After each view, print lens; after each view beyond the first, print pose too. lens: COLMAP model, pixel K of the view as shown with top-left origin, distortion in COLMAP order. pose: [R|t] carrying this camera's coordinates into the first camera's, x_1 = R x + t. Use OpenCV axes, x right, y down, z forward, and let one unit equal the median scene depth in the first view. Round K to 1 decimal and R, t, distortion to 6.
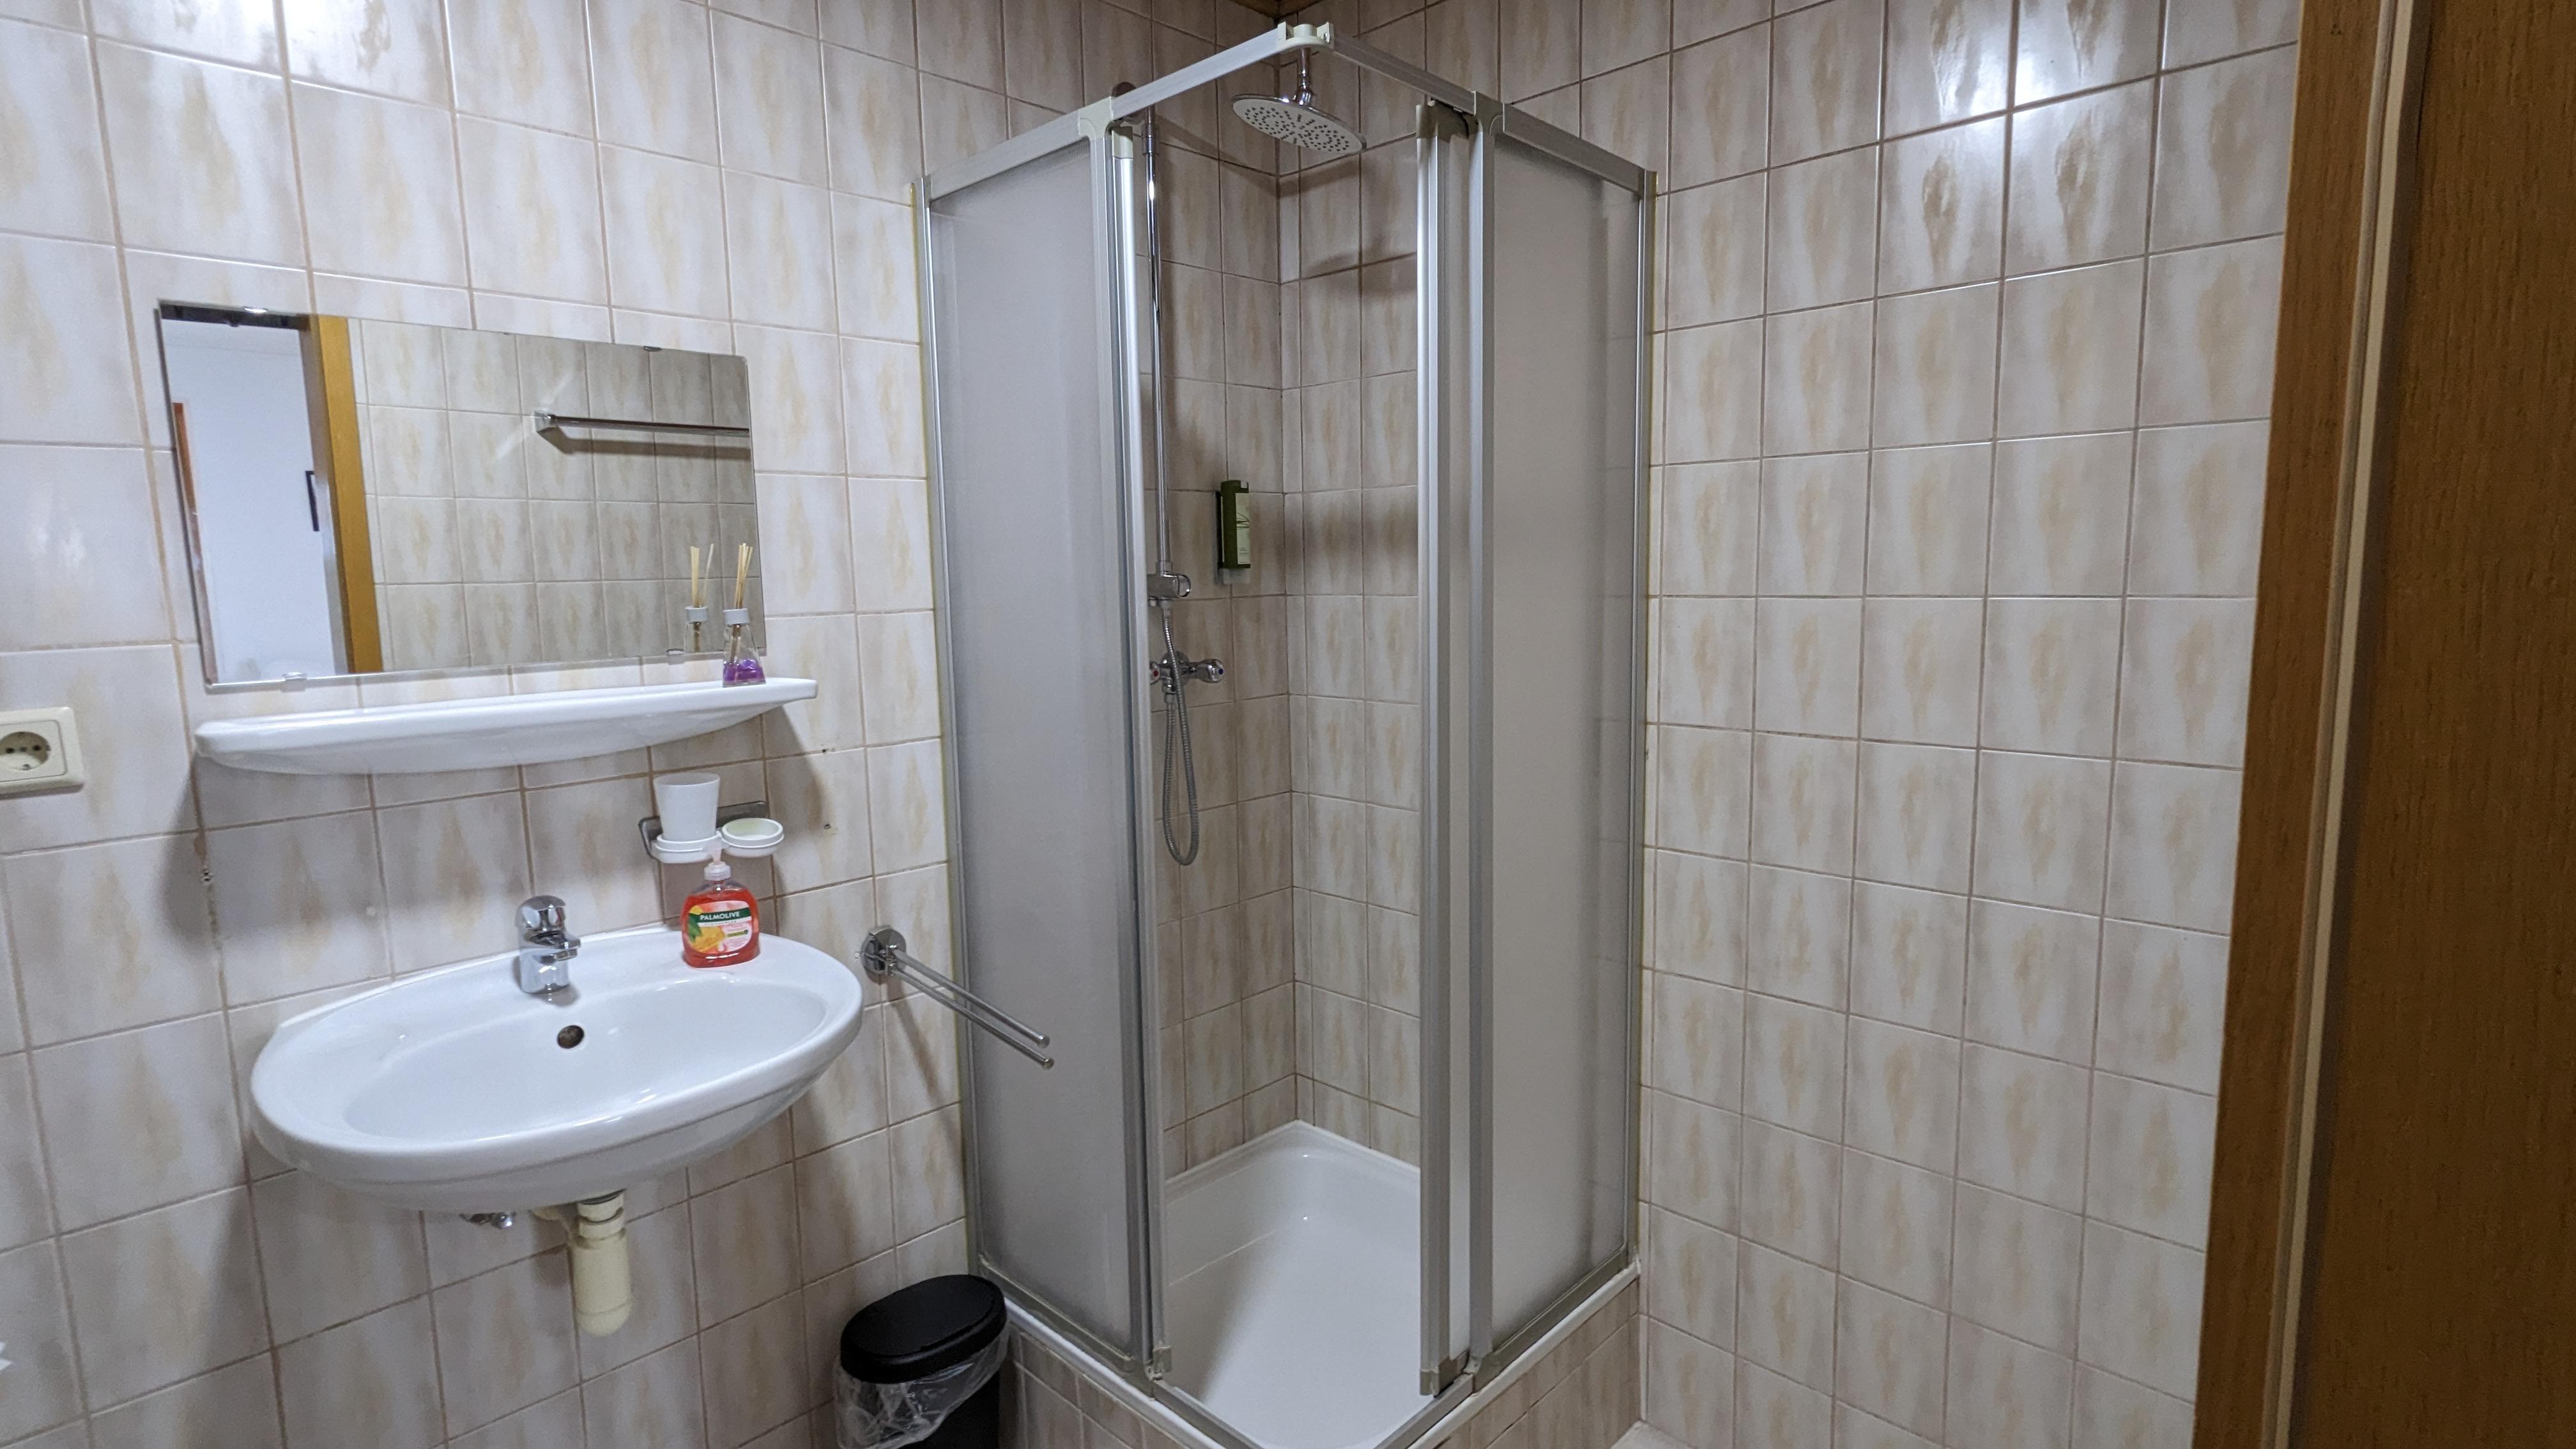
lens RADIAL K [[1239.8, 0, 1300.0], [0, 1239.8, 707.9], [0, 0, 1]] dist [-0.001518, 0.003562]
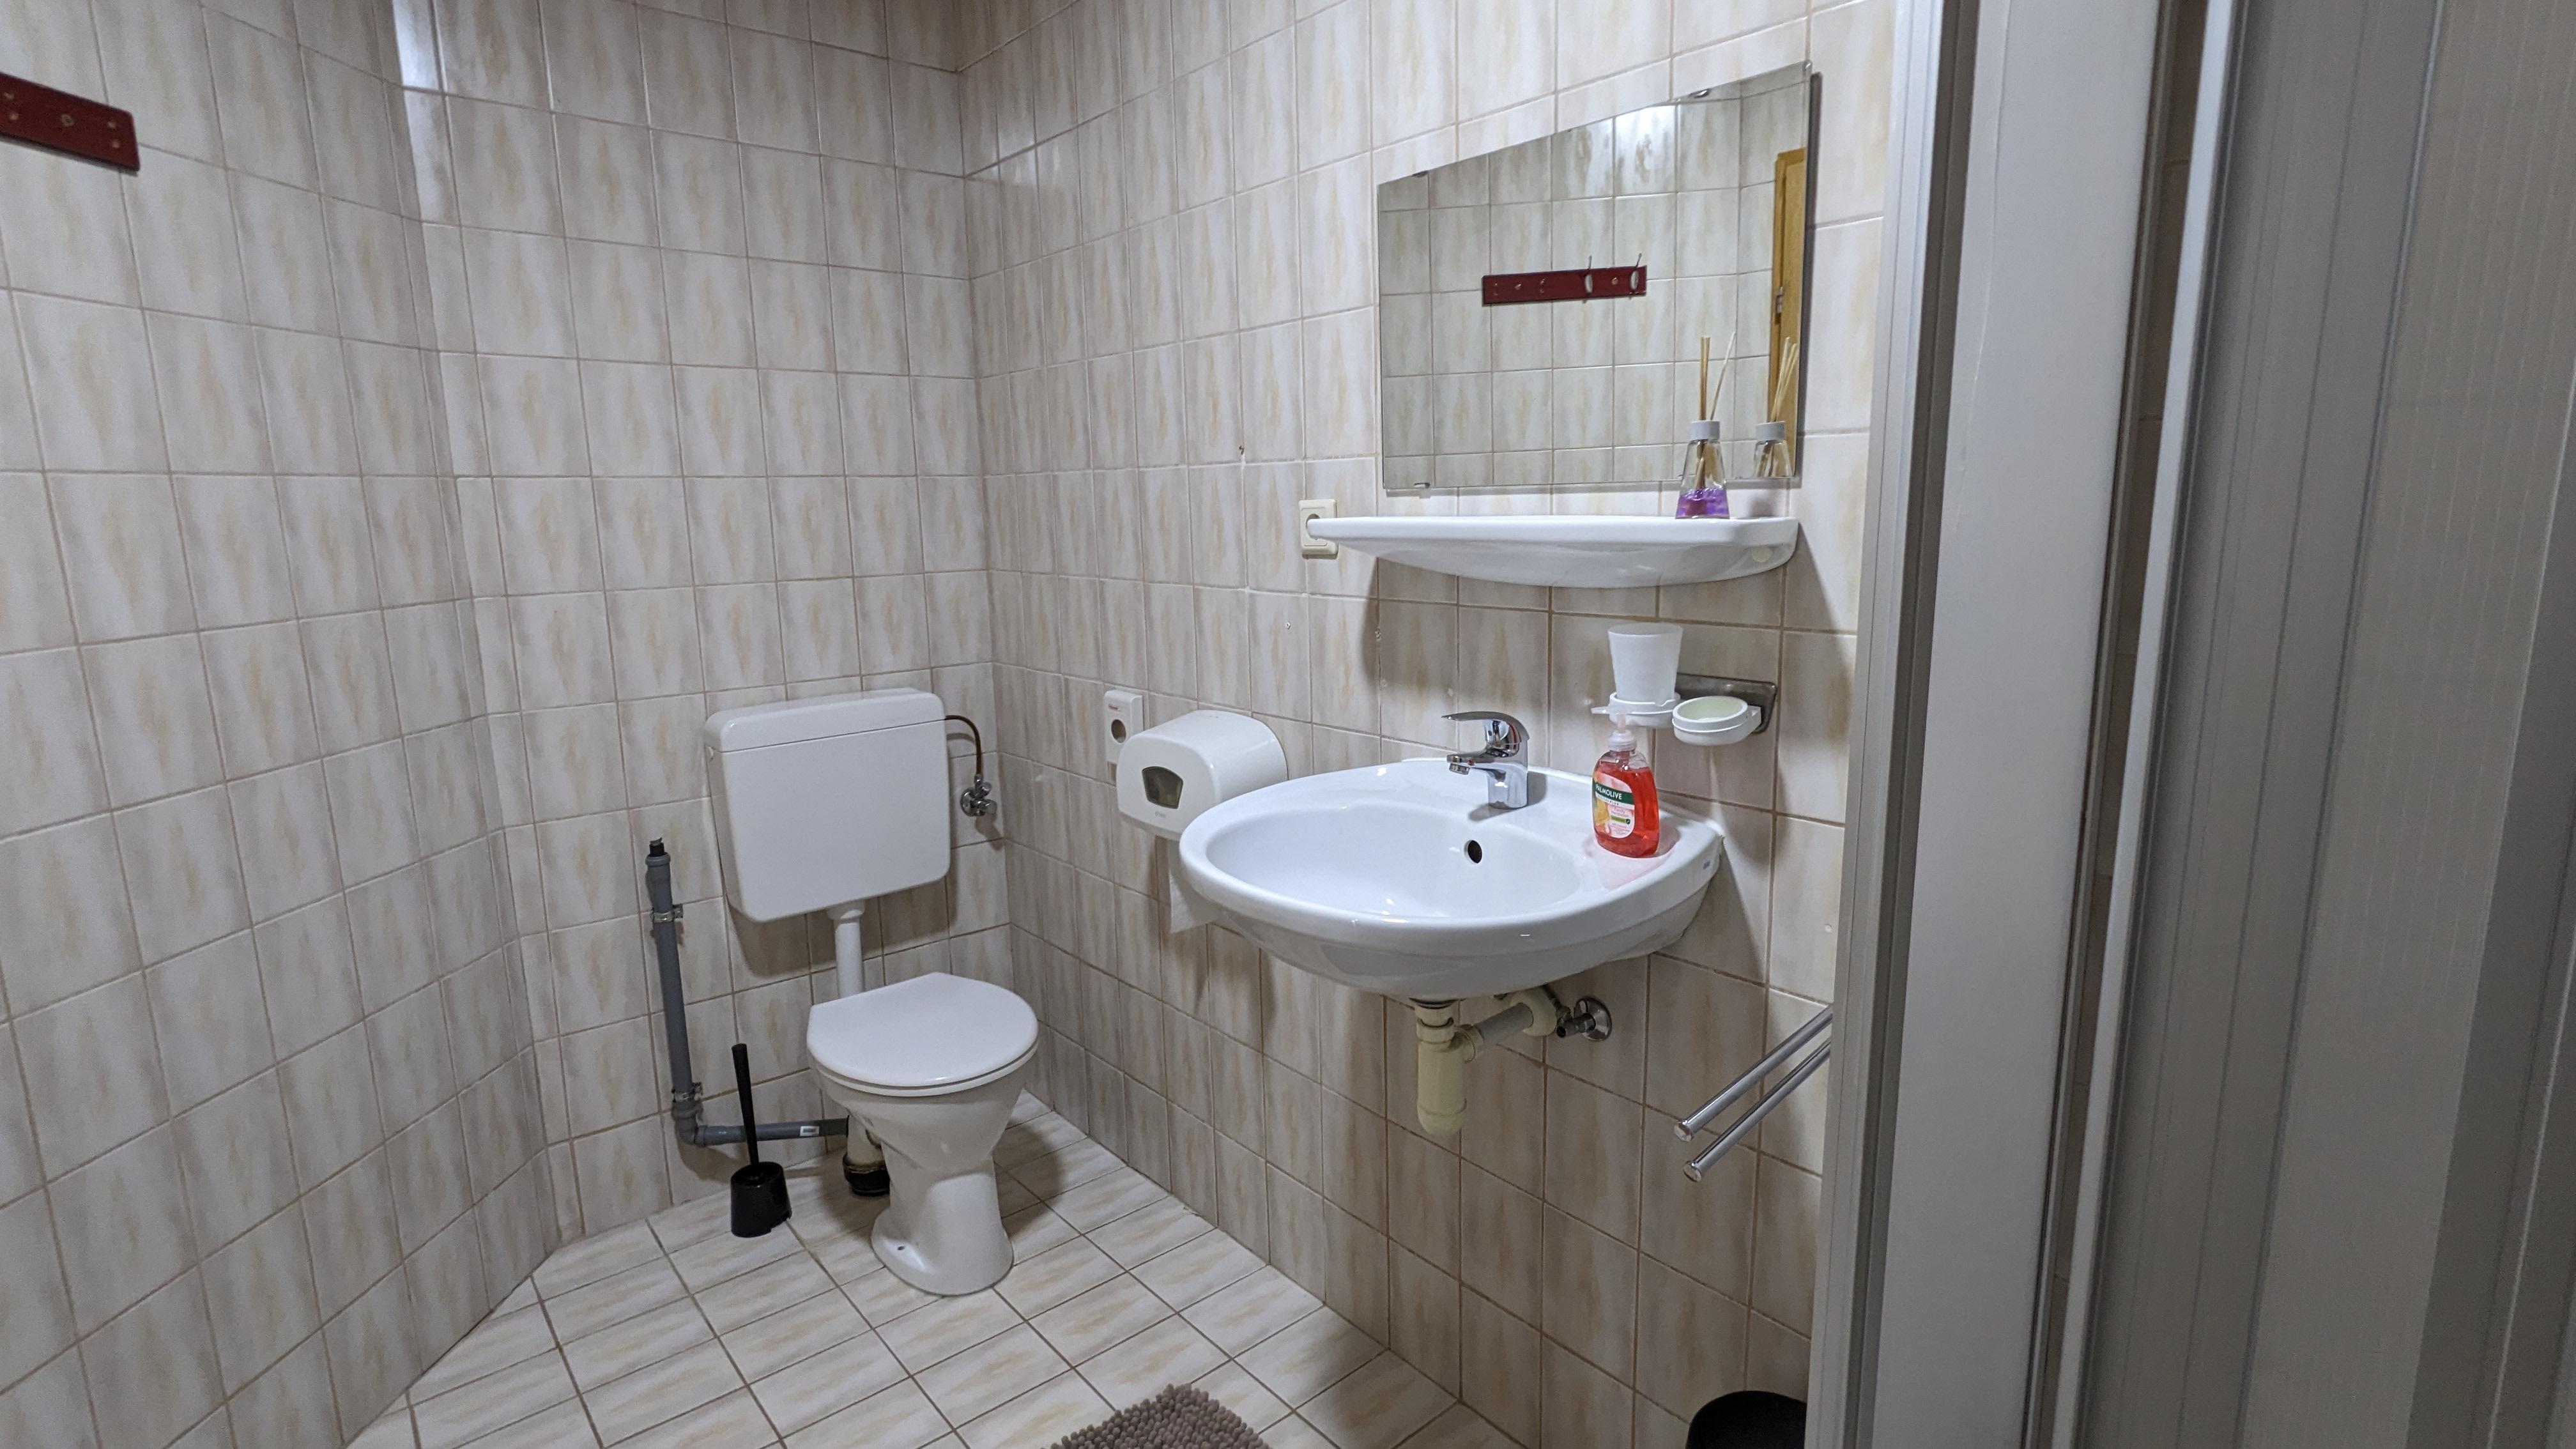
lens RADIAL K [[1239.8, 0, 1285.9], [0, 1239.8, 736.0], [0, 0, 1]] dist [-0.001518, 0.003562]
pose [[-0.116303, 0.203612, -0.972119, 0.374229], [-0.093430, 0.972178, 0.214802, -0.030750], [0.988810, 0.115807, -0.094044, 0.854703]]
